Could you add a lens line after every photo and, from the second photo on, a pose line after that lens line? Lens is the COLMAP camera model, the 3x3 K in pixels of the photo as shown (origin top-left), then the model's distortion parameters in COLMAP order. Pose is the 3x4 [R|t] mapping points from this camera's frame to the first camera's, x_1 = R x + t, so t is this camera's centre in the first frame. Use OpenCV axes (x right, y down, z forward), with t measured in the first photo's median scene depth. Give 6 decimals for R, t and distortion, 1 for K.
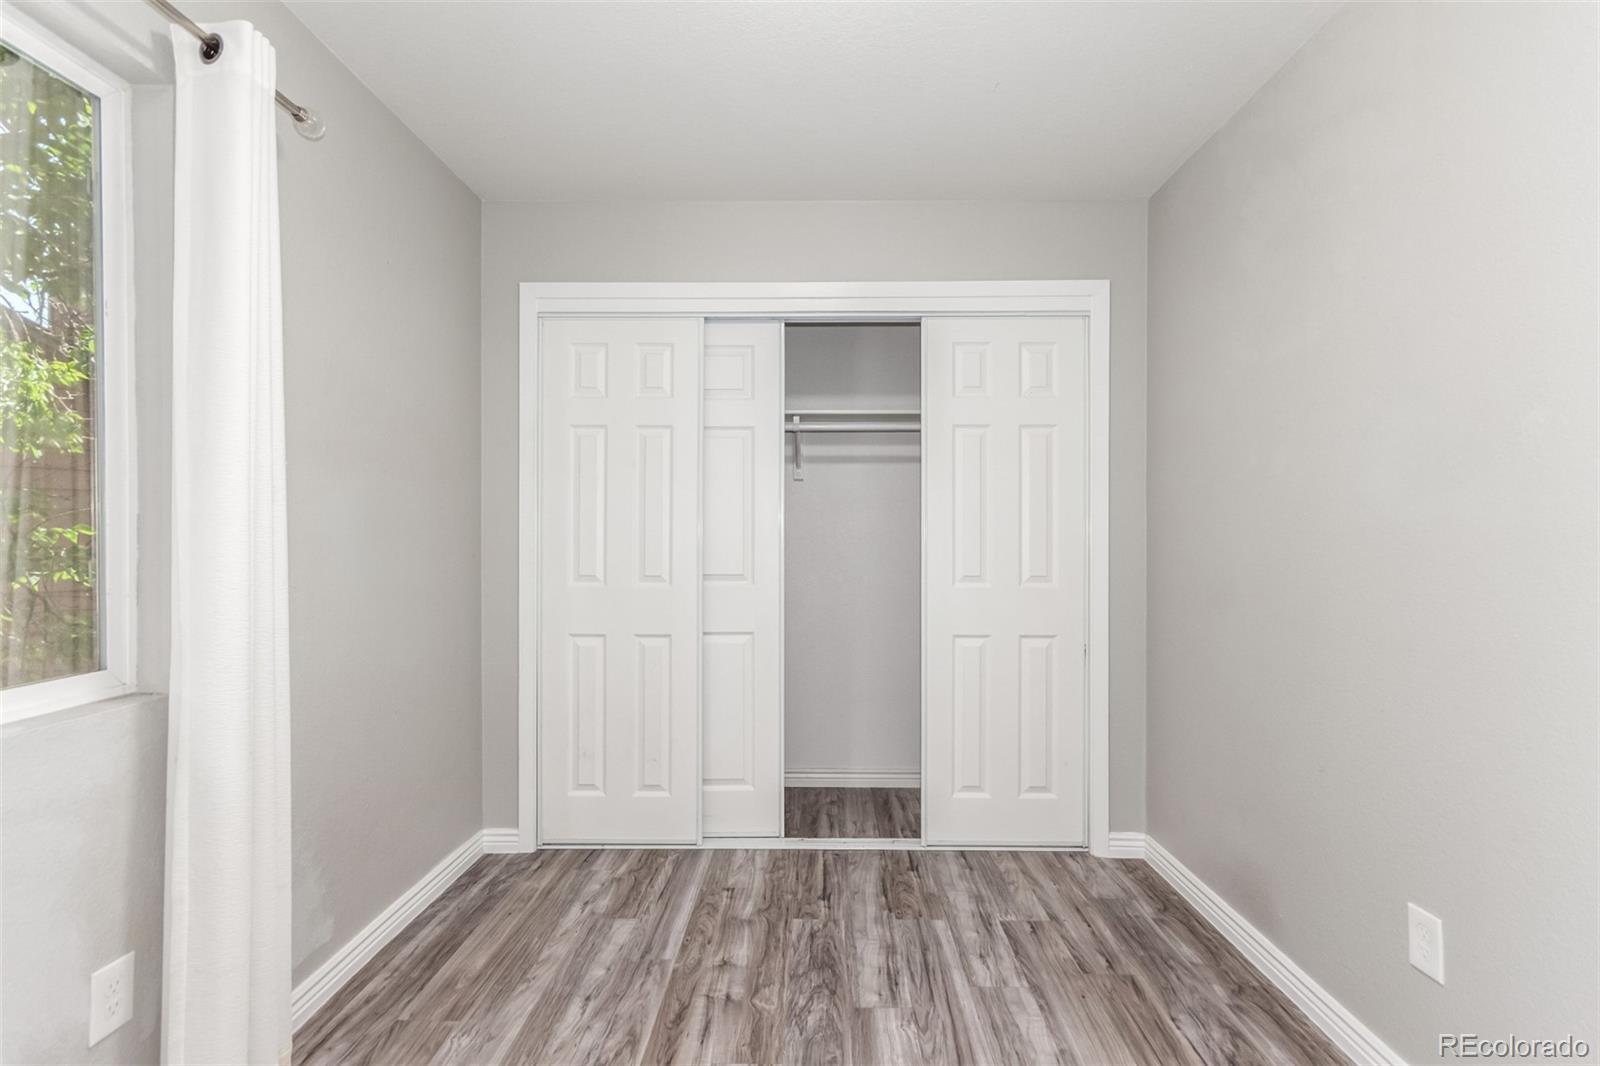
lens RADIAL K [[733.2, 0, 804.1], [0, 733.2, 537.0], [0, 0, 1]] dist [0.002899, 0.000860]
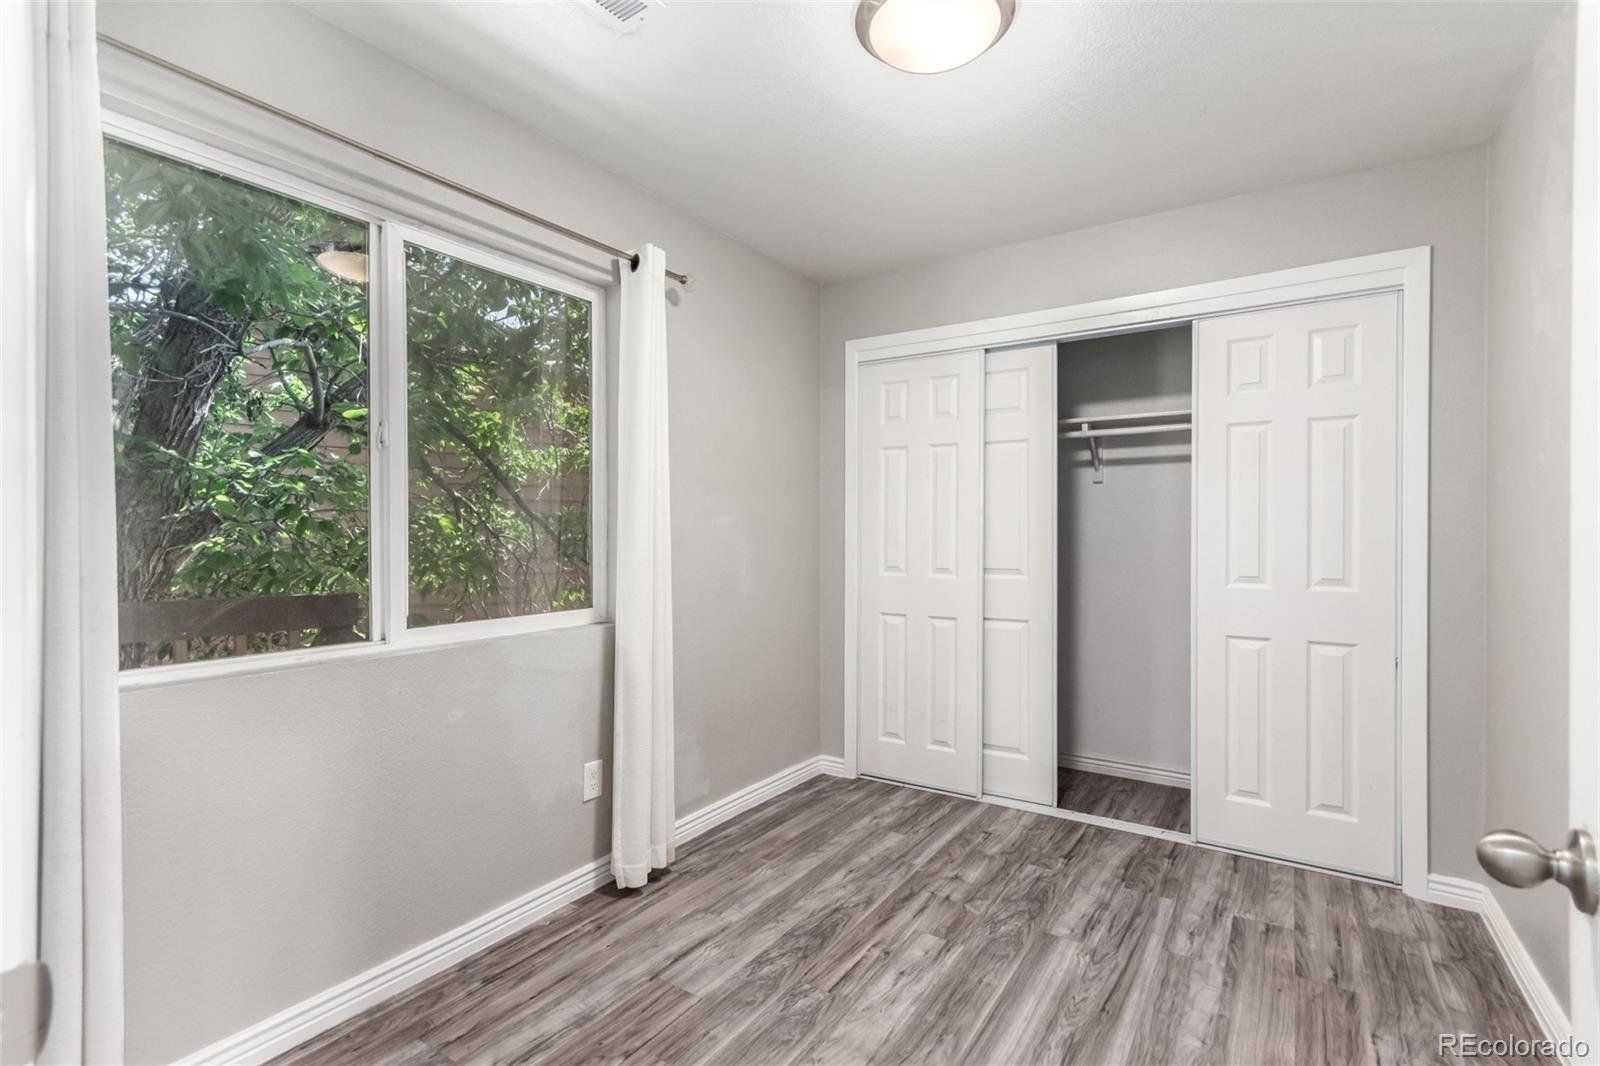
lens RADIAL K [[733.2, 0, 804.1], [0, 733.2, 537.0], [0, 0, 1]] dist [0.002899, 0.000860]
pose [[0.845014, 0.001886, -0.534741, 0.288411], [0.000835, 0.999988, 0.004848, -0.006195], [0.534743, -0.004543, 0.845002, -0.165848]]
